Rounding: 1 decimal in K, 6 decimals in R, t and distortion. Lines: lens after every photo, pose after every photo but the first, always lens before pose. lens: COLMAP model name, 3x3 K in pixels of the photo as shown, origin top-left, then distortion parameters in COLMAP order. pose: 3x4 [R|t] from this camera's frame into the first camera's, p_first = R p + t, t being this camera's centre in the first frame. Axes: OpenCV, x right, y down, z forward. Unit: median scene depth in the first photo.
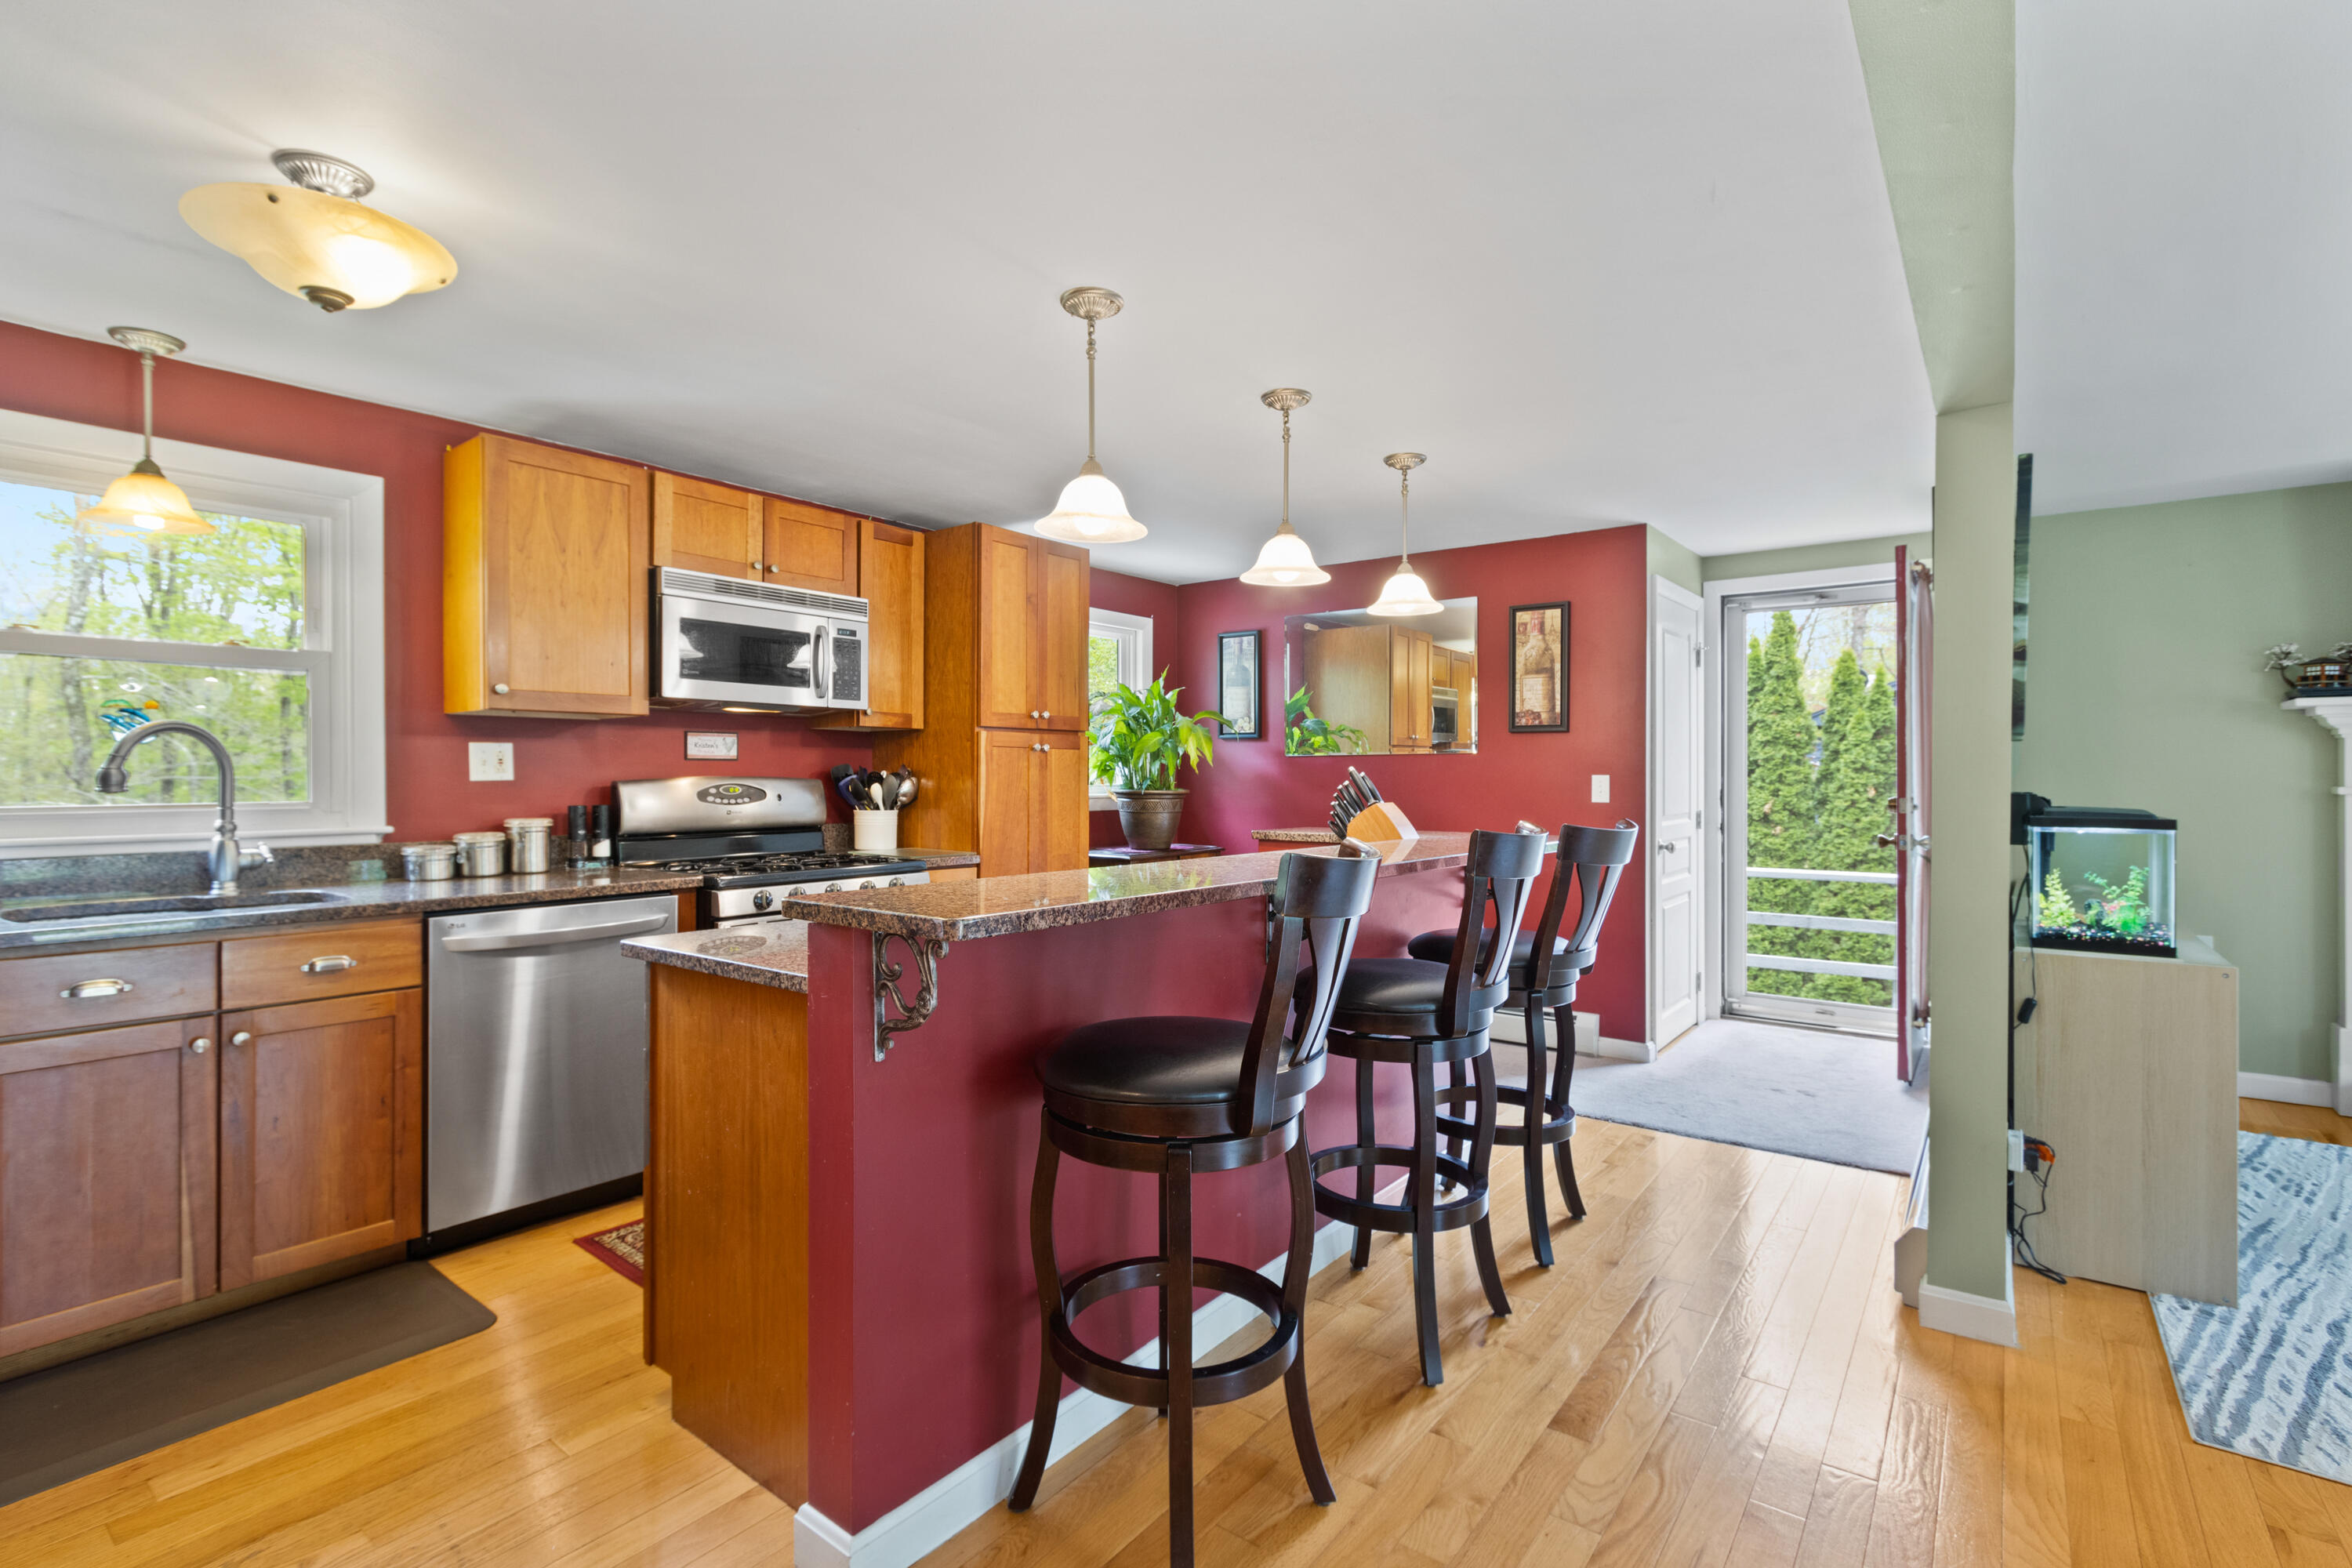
lens RADIAL K [[1113.7, 0, 1165.7], [0, 1113.7, 778.4], [0, 0, 1]] dist [-0.002501, 0.004143]
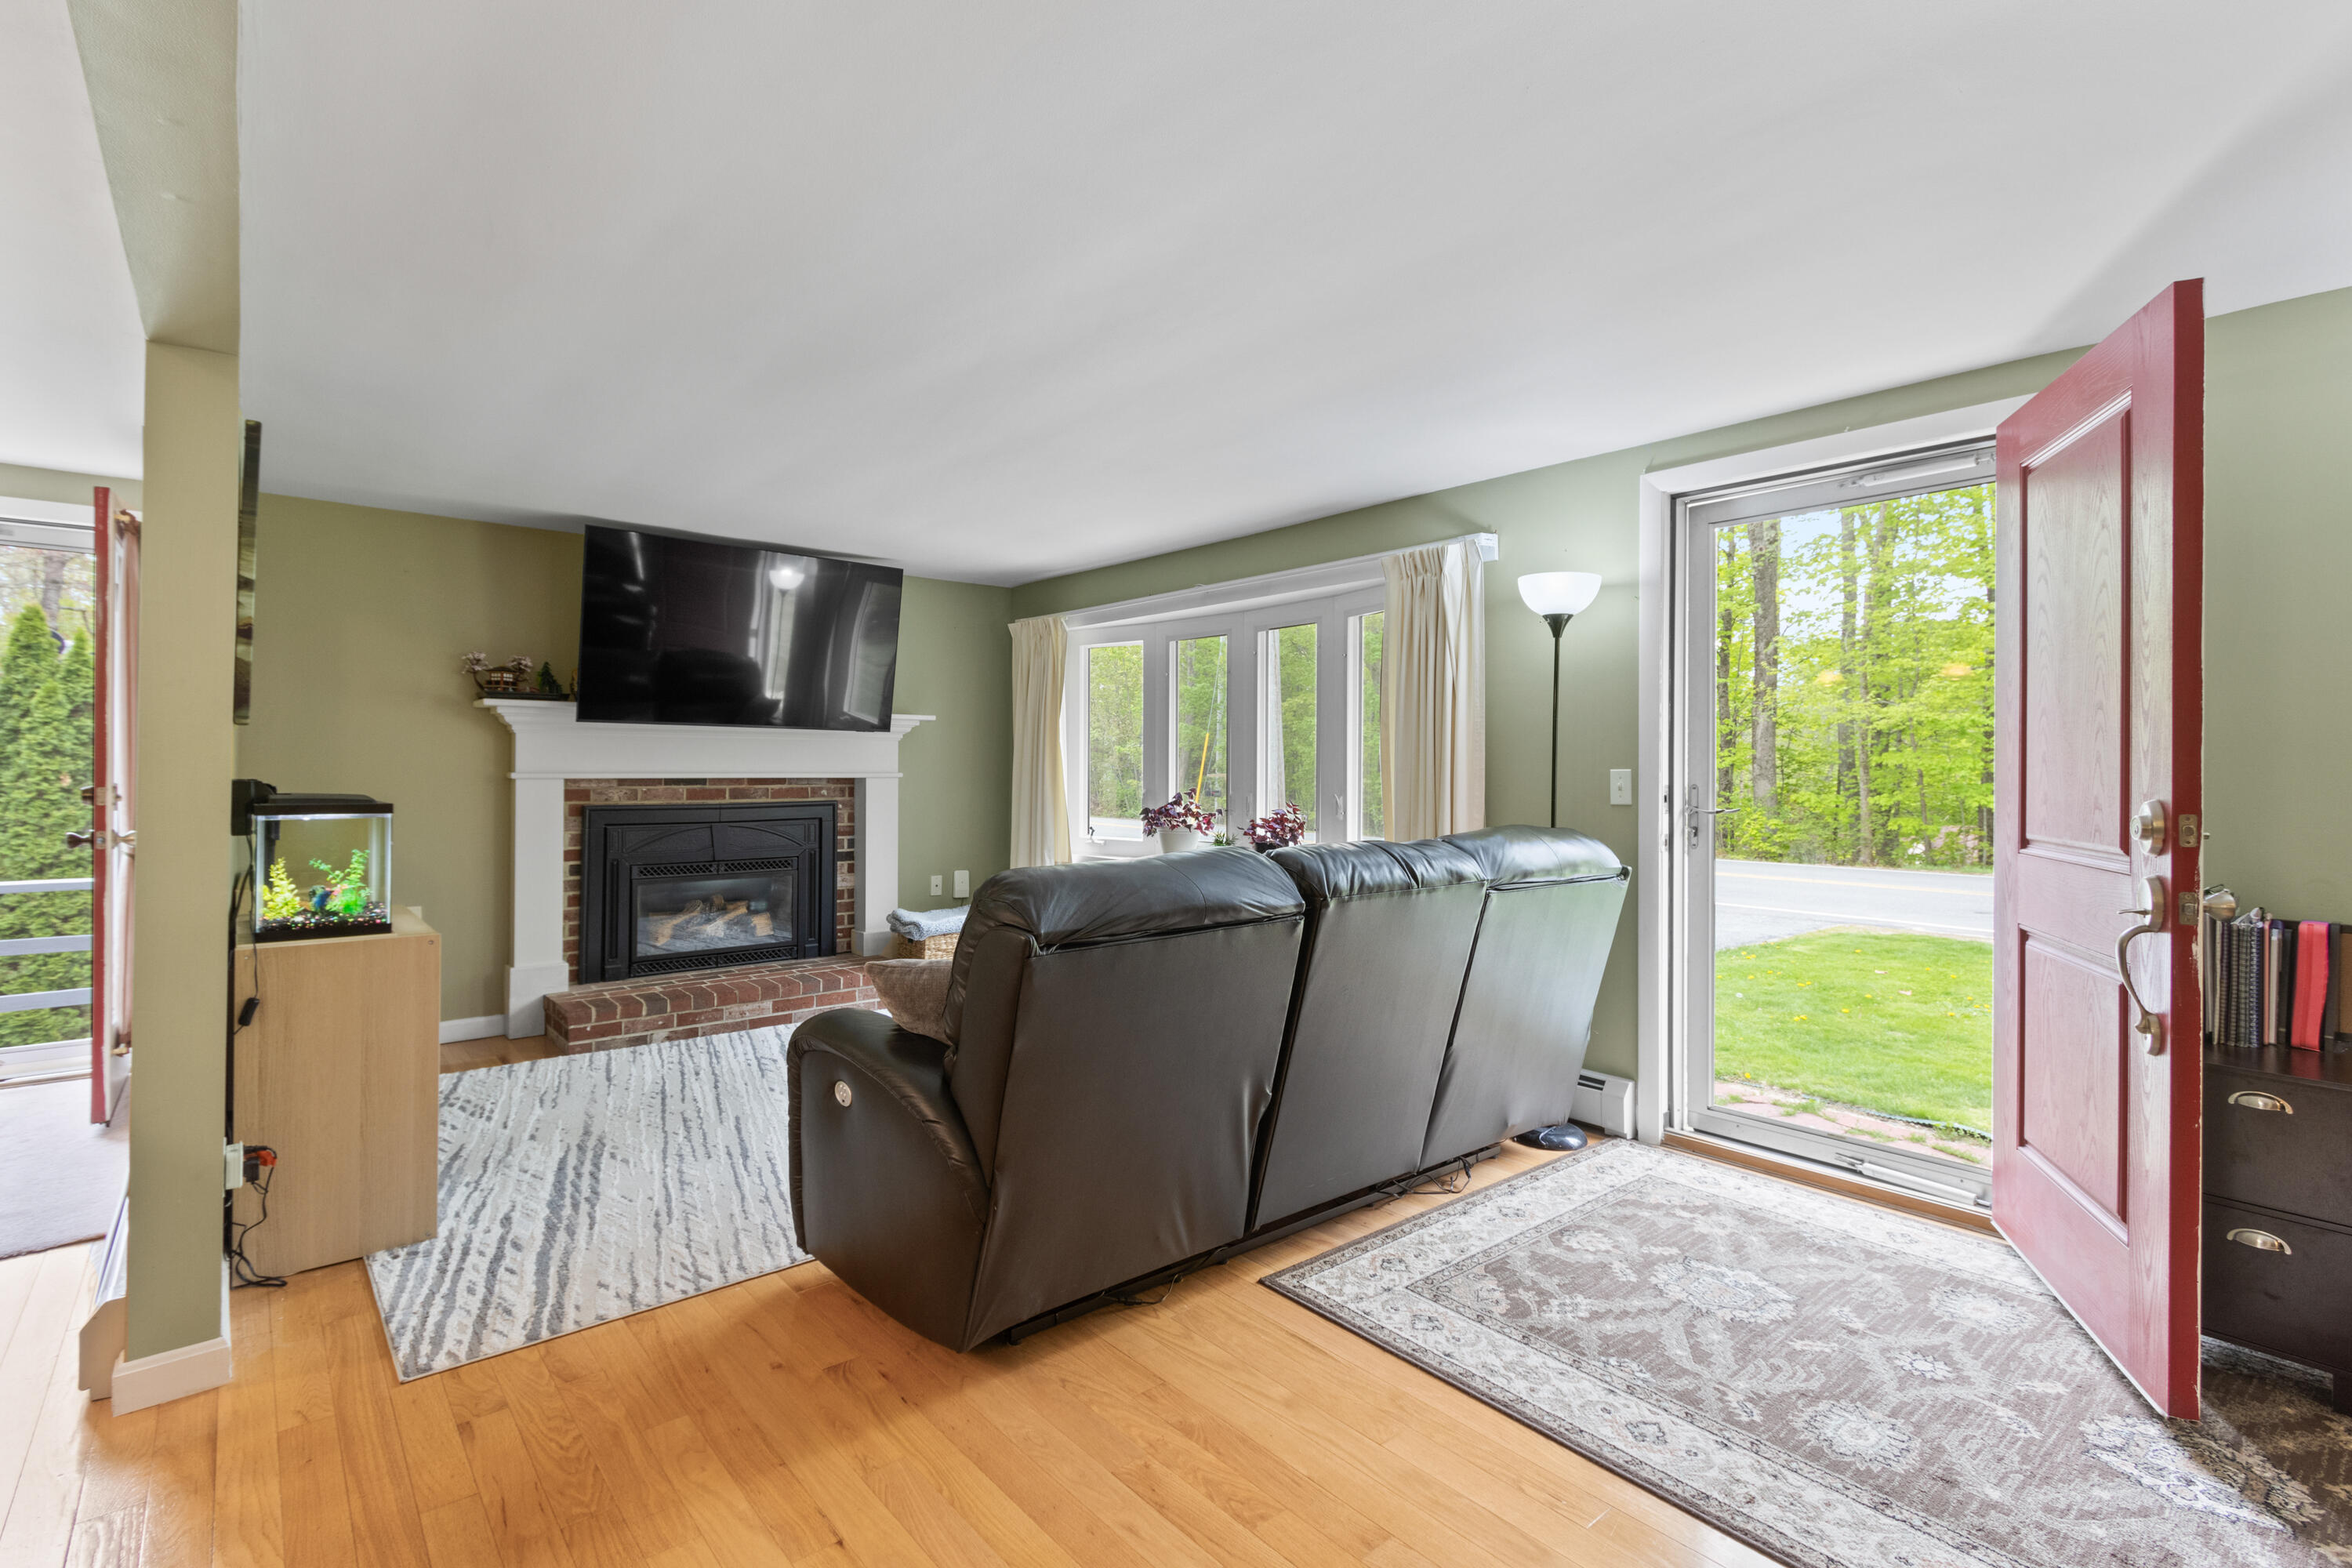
lens RADIAL K [[1122.5, 0, 1173.6], [0, 1122.5, 761.1], [0, 0, 1]] dist [-0.000884, -0.000932]
pose [[0.224698, 0.007316, 0.974401, 0.024618], [-0.003956, 0.999970, -0.006595, 0.000284], [-0.974420, -0.002373, 0.224720, 0.026608]]
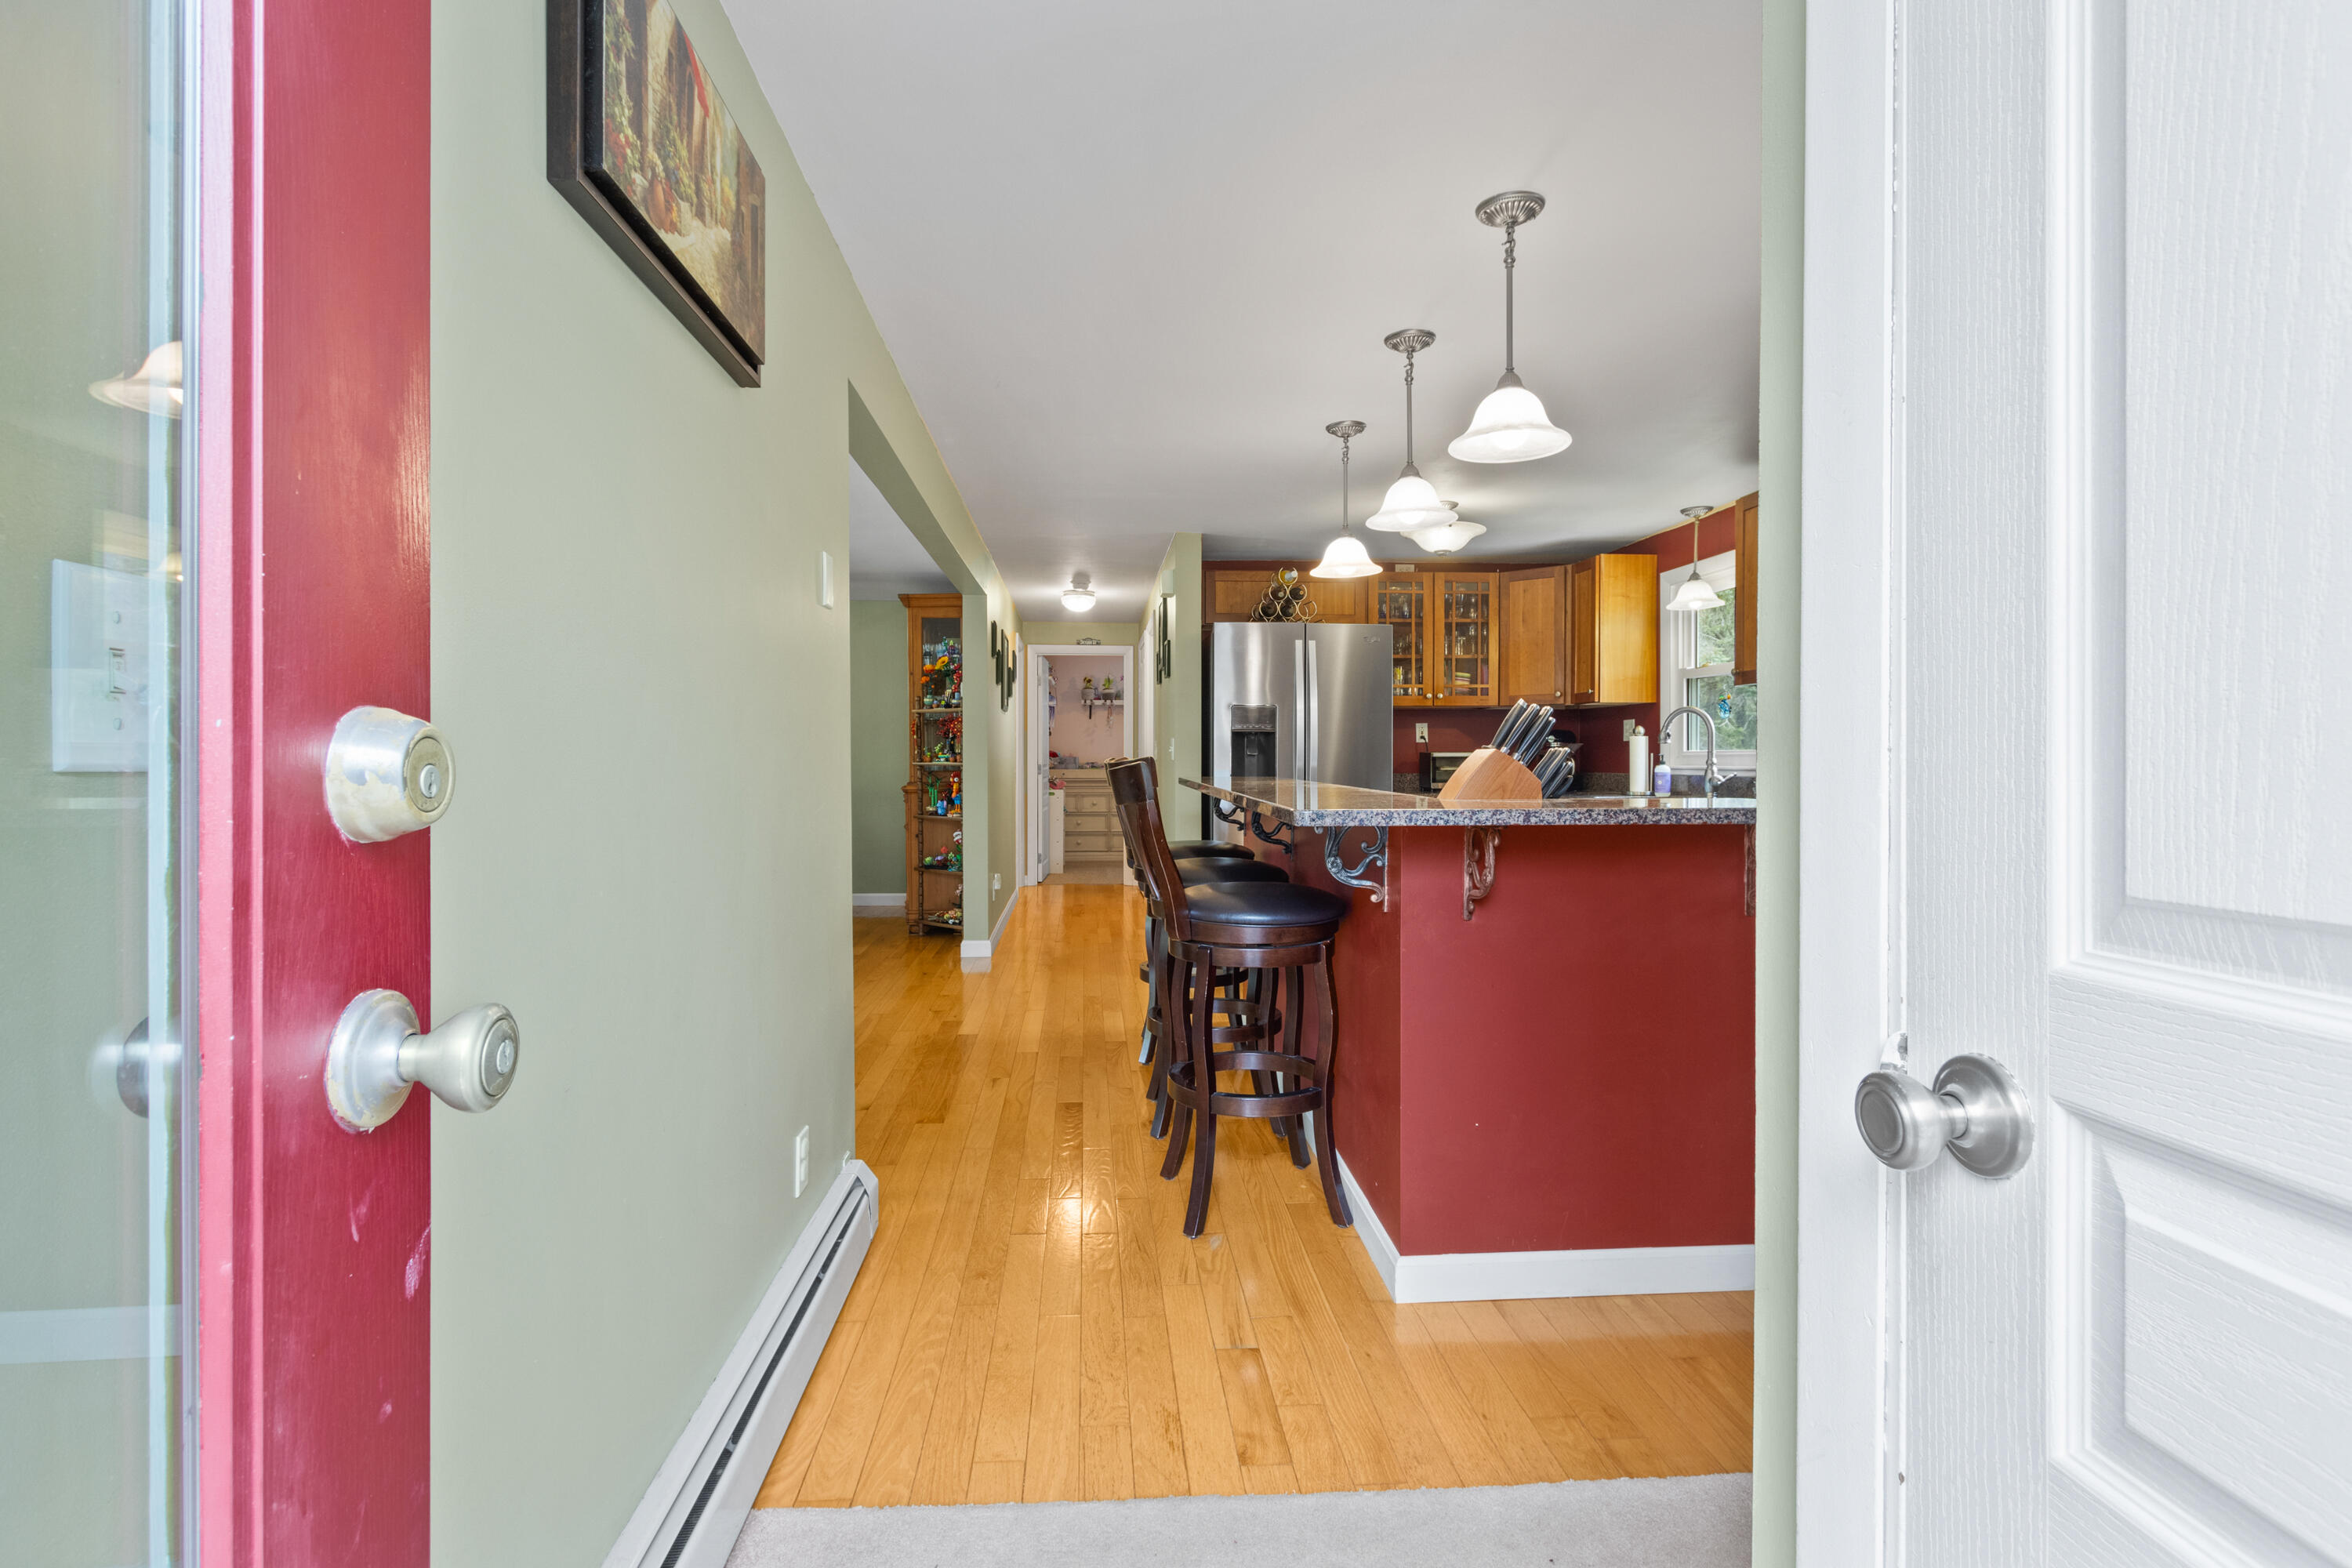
lens RADIAL K [[1122.5, 0, 1173.6], [0, 1122.5, 761.1], [0, 0, 1]] dist [-0.000884, -0.000932]
pose [[-0.747948, 0.001447, -0.663755, 0.151082], [-0.002129, 0.999987, 0.004579, 0.005113], [0.663754, 0.004838, -0.747936, 0.260492]]
